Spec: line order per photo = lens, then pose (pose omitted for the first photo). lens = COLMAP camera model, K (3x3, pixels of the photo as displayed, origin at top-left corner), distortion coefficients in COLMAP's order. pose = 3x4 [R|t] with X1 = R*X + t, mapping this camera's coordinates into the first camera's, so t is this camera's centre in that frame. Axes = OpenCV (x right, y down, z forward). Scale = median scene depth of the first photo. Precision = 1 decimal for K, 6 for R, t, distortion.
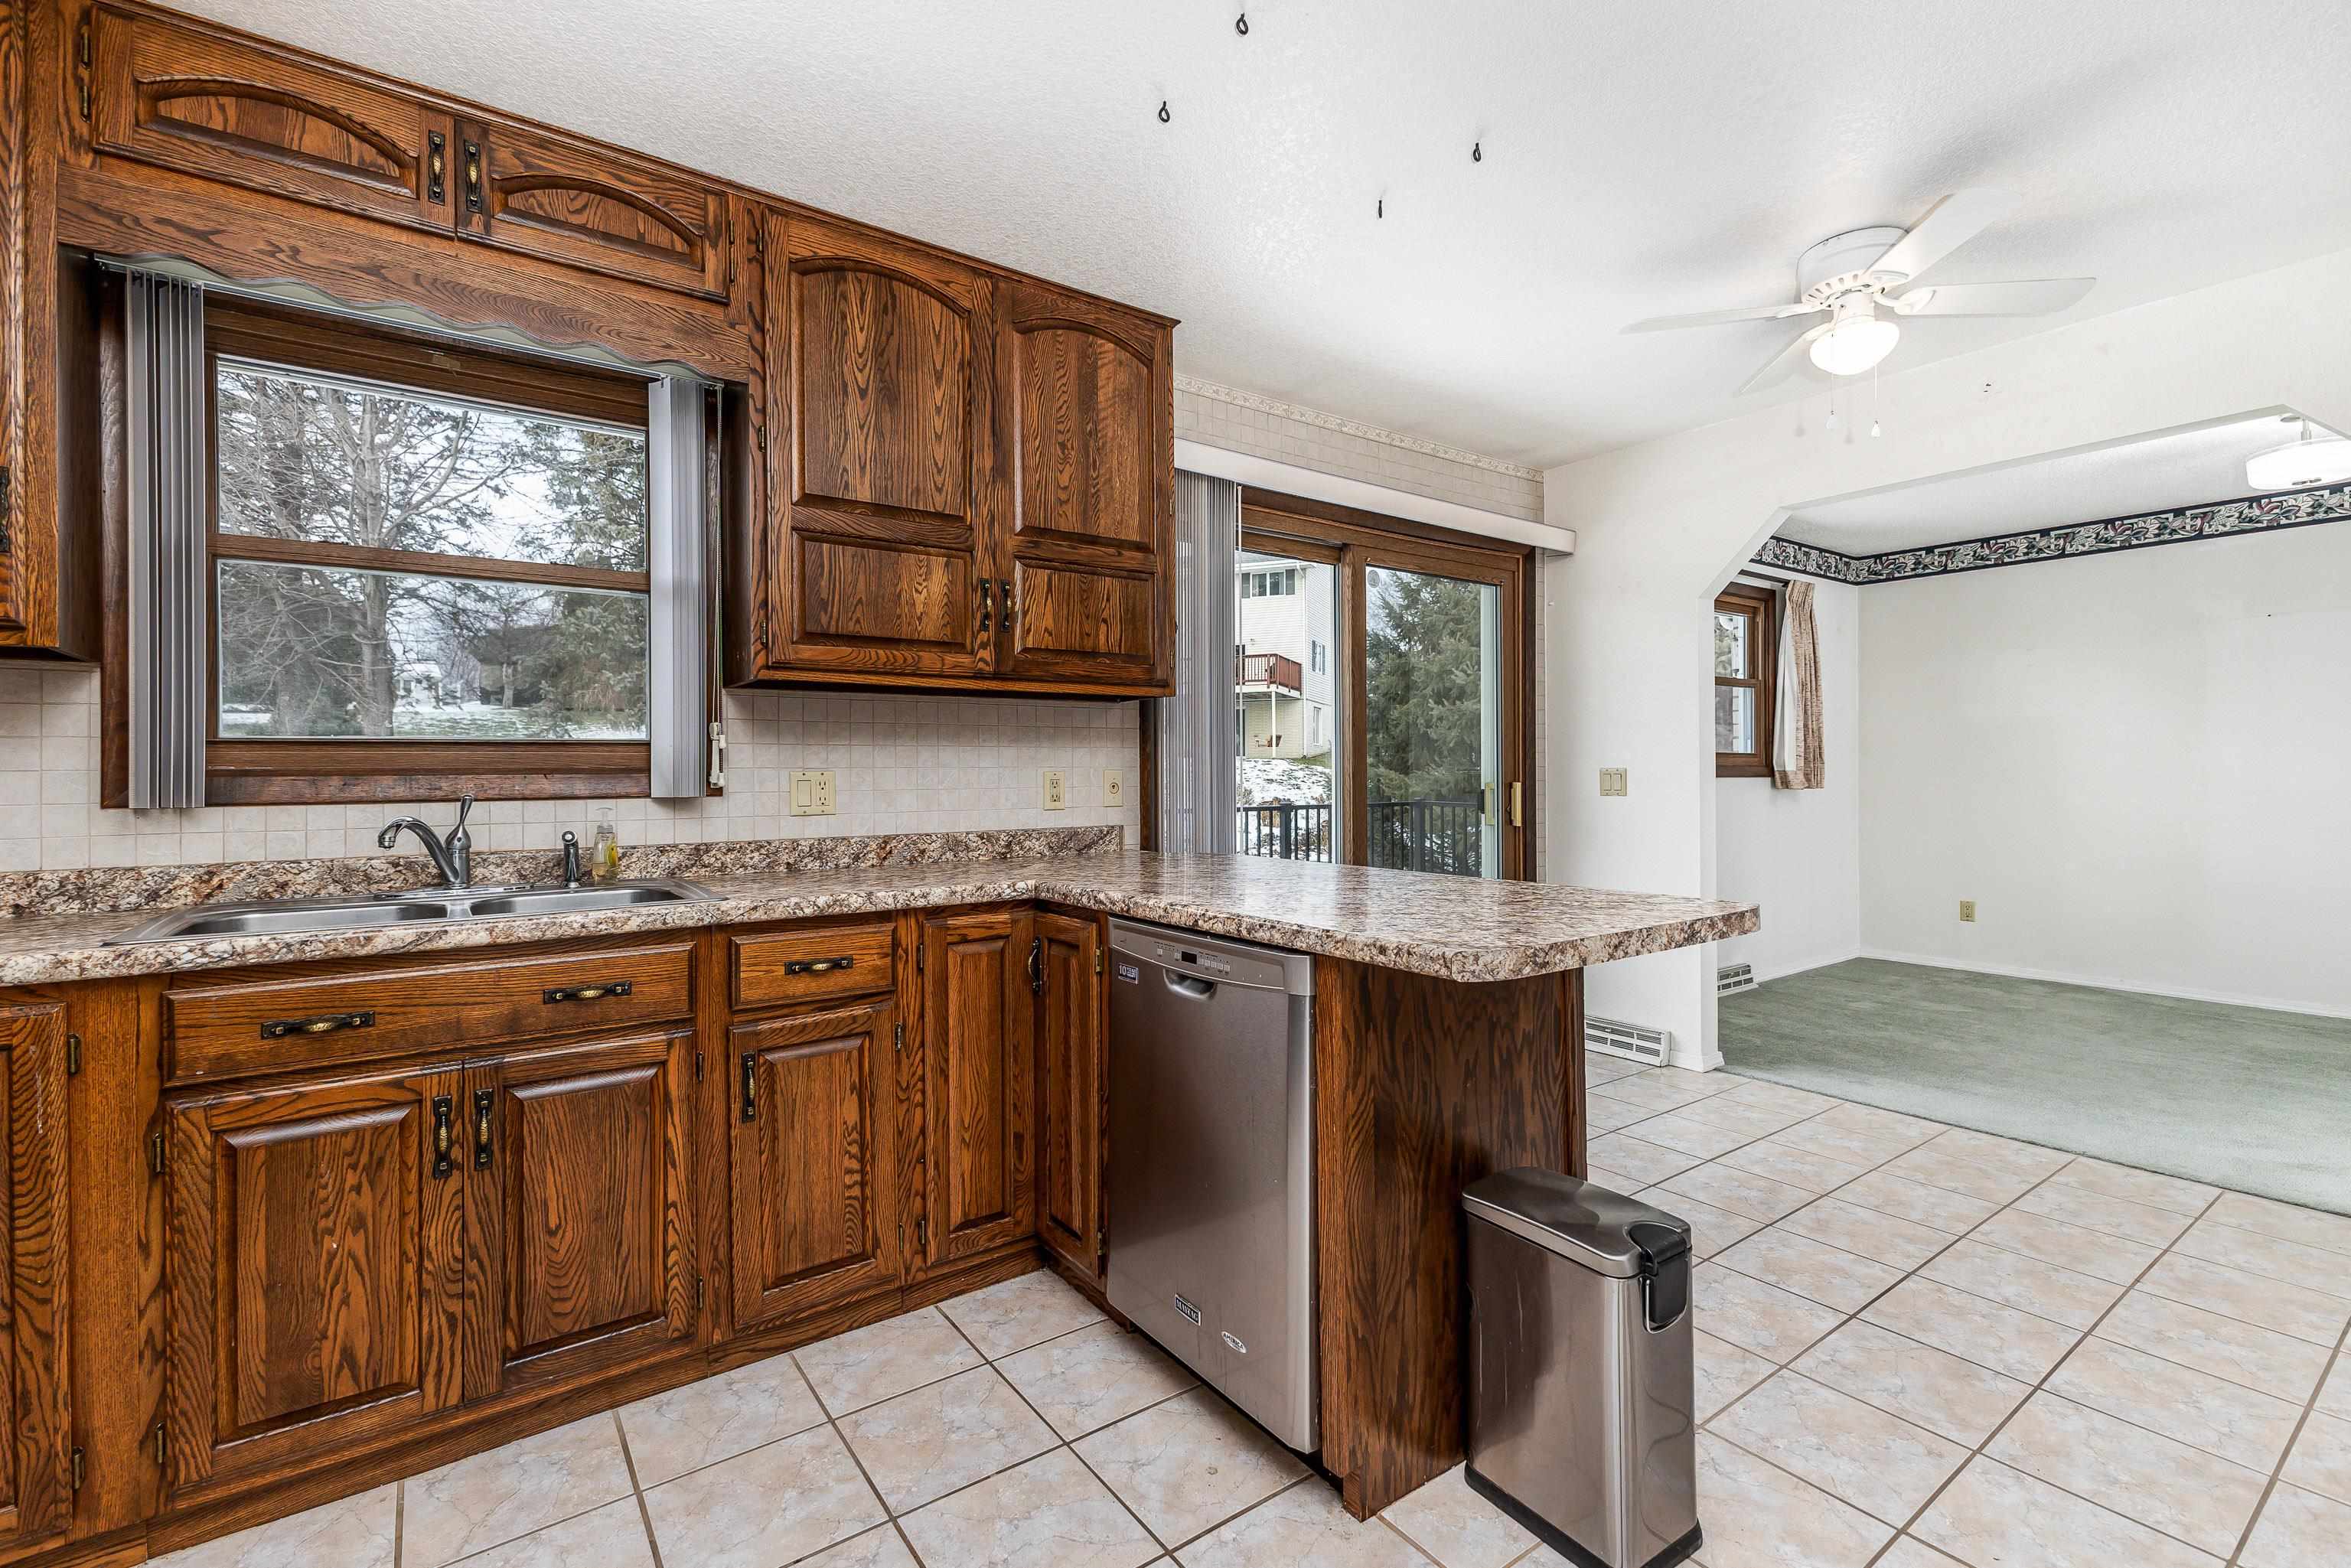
lens RADIAL K [[1027.7, 0, 1185.8], [0, 1027.7, 776.1], [0, 0, 1]] dist [0.011479, -0.001238]
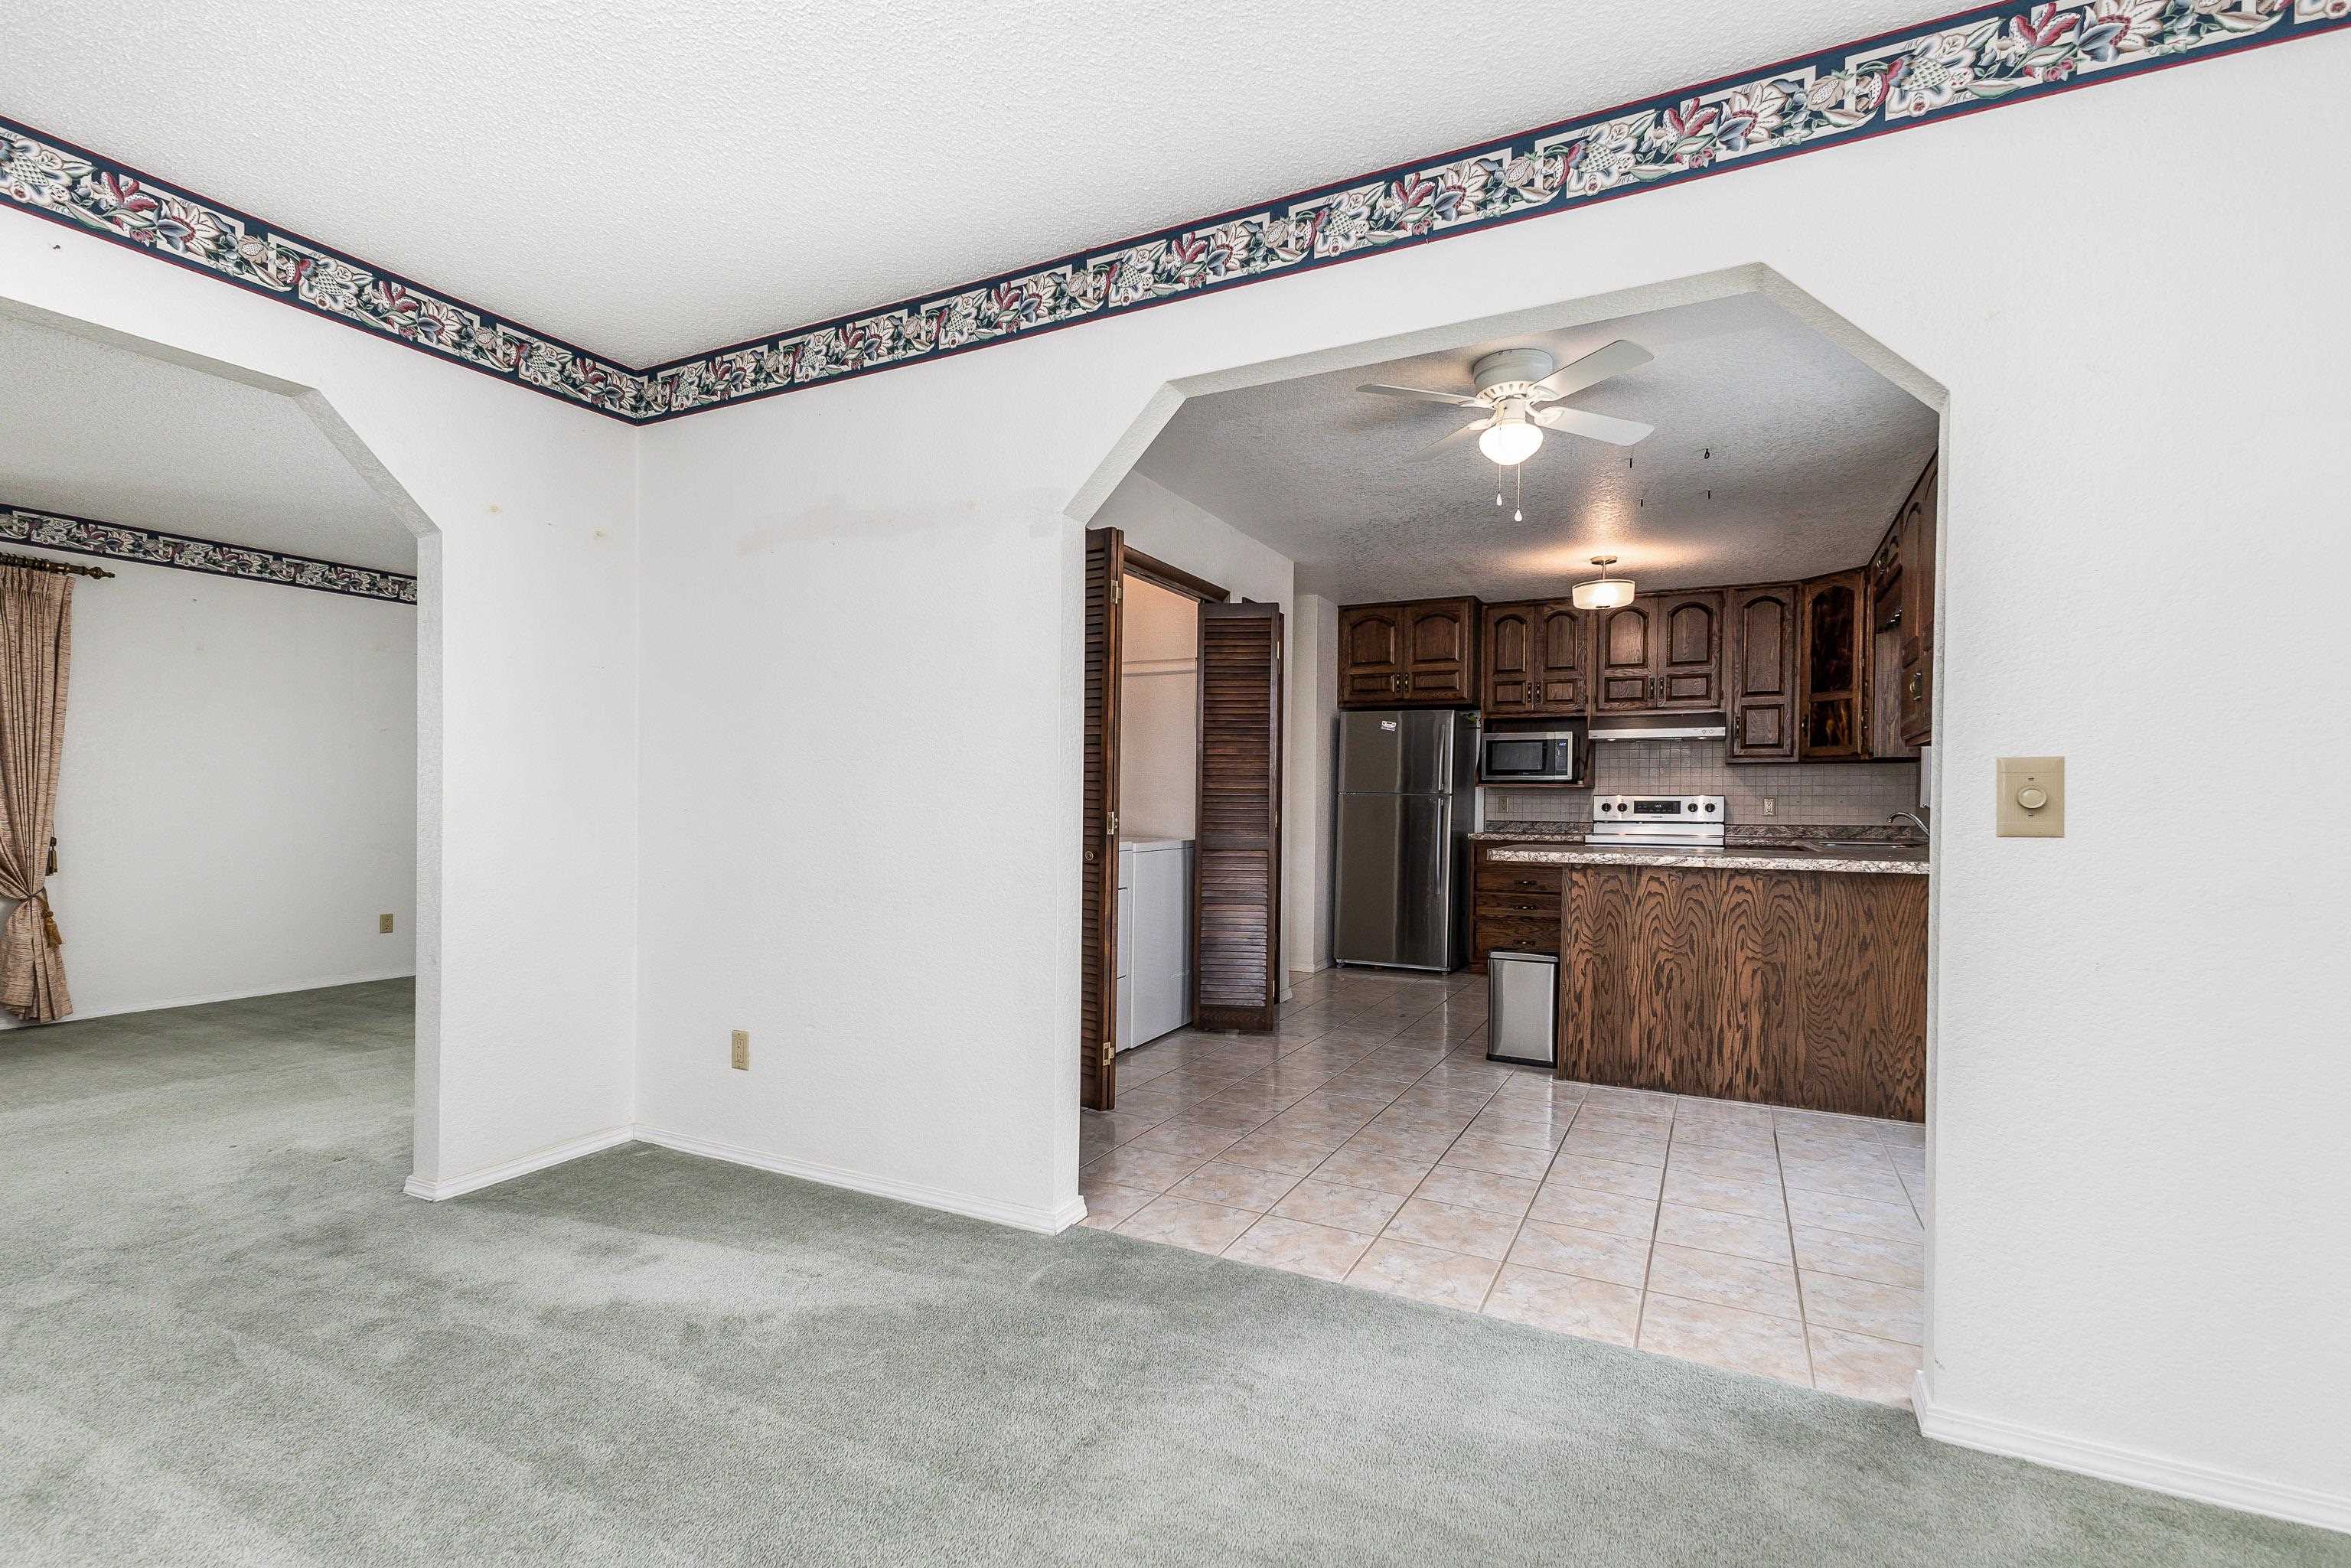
lens RADIAL K [[1068.8, 0, 1162.4], [0, 1068.8, 792.2], [0, 0, 1]] dist [0.001155, -0.000243]
pose [[-0.895052, -0.004837, -0.445935, 1.461131], [-0.002849, 0.999983, -0.005129, 0.006325], [0.445952, -0.003320, -0.895051, 1.809499]]
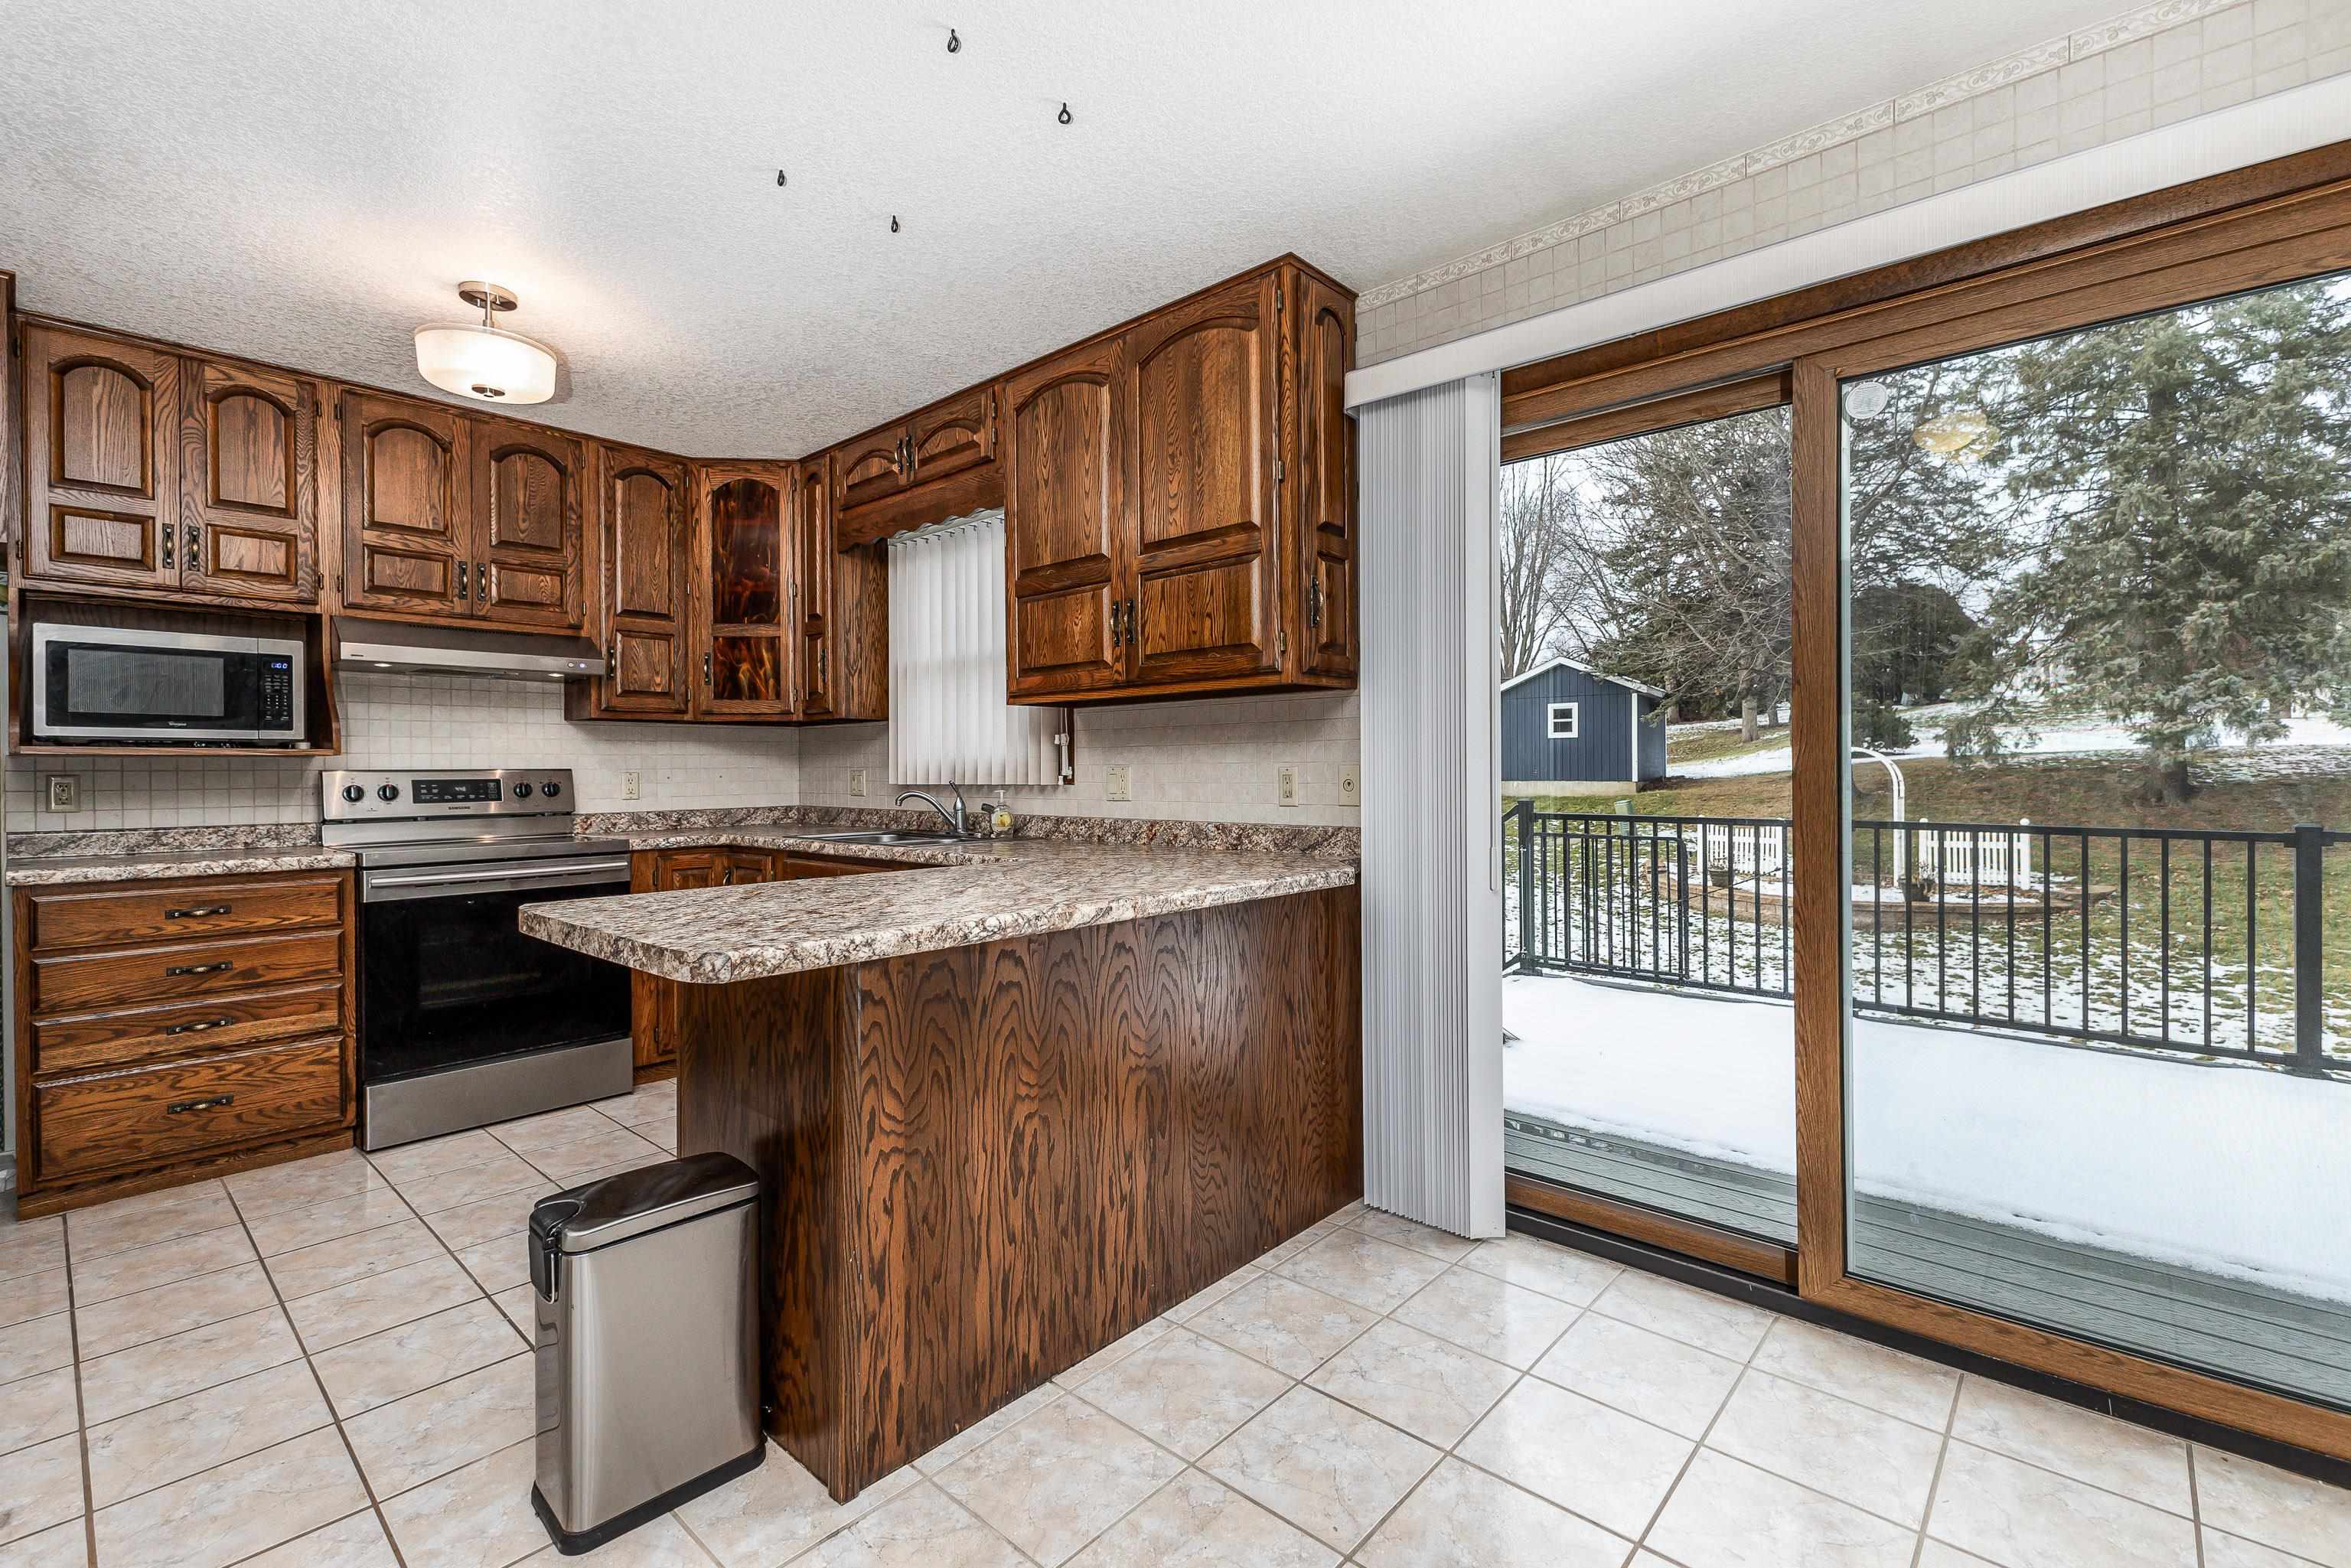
lens RADIAL K [[1027.3, 0, 1184.0], [0, 1027.3, 776.5], [0, 0, 1]] dist [0.003120, -0.000356]
pose [[0.214952, 0.010428, -0.976569, 0.872033], [0.002141, 0.999936, 0.011149, -0.006834], [0.976622, -0.004487, 0.214915, 0.756004]]
